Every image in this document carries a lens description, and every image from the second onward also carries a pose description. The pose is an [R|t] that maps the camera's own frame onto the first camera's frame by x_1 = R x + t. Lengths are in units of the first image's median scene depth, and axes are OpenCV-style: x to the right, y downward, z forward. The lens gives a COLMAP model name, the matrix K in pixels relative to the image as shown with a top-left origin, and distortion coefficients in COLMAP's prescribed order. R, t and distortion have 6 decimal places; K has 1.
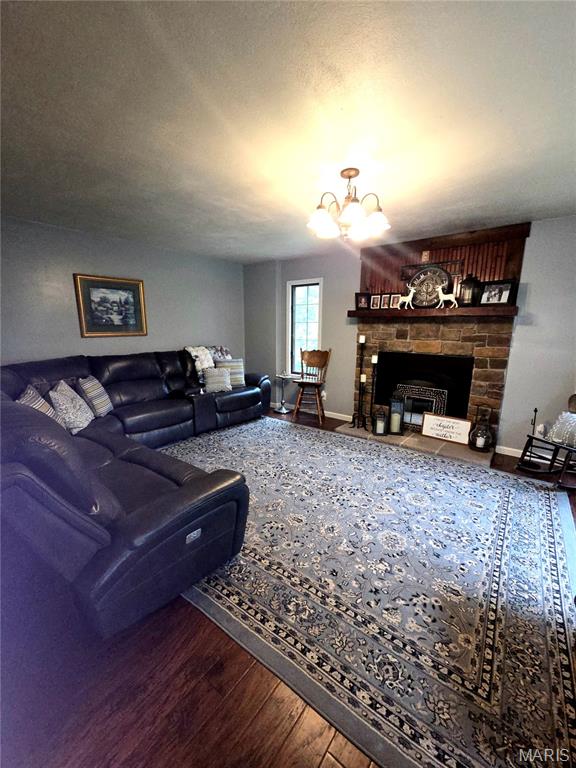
lens RADIAL K [[311.3, 0, 287.8], [0, 311.3, 385.3], [0, 0, 1]] dist [0.002878, 0.000209]
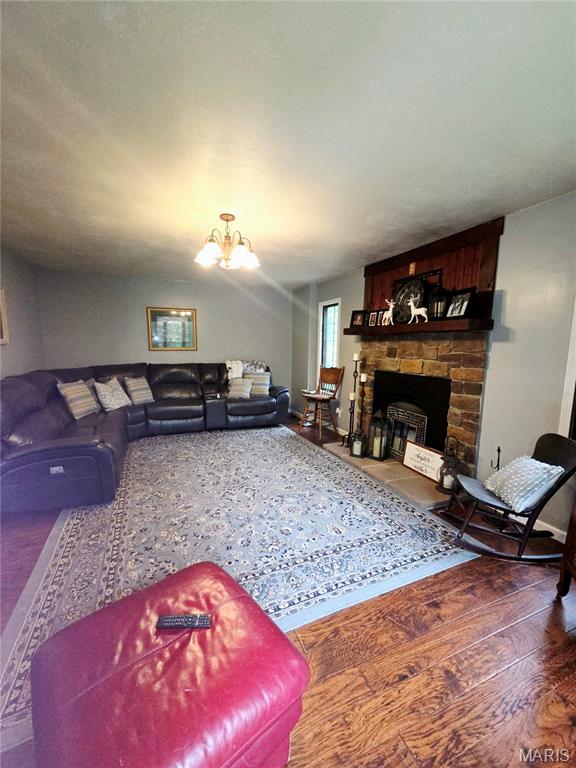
lens RADIAL K [[311.3, 0, 289.9], [0, 311.3, 386.0], [0, 0, 1]] dist [0.002878, 0.000209]
pose [[0.879345, 0.066930, -0.471458, 0.623040], [-0.097322, 0.994435, -0.040348, 0.003647], [0.466133, 0.081363, 0.880965, 0.052488]]
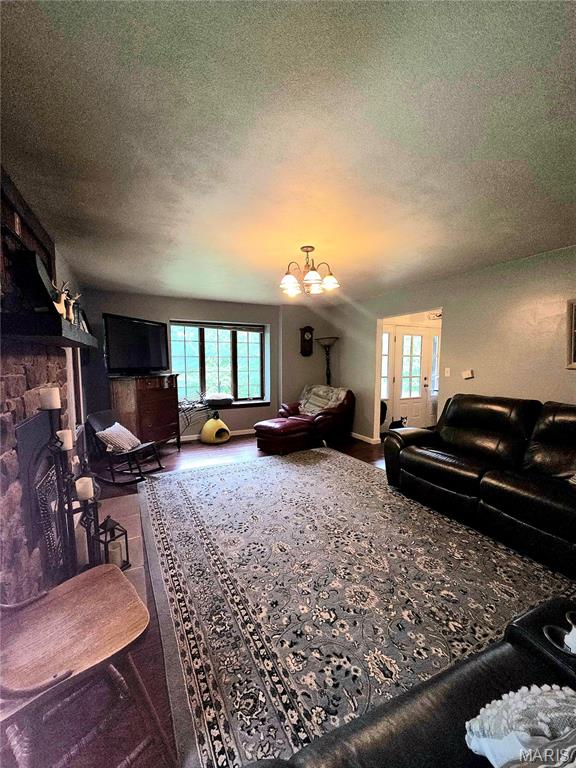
lens RADIAL K [[311.3, 0, 289.7], [0, 311.3, 387.3], [0, 0, 1]] dist [0.002878, 0.000209]
pose [[-0.908029, -0.048086, 0.416139, -0.190541], [0.070342, 0.961782, 0.264625, -0.278722], [-0.412960, 0.269559, -0.869944, 1.417563]]
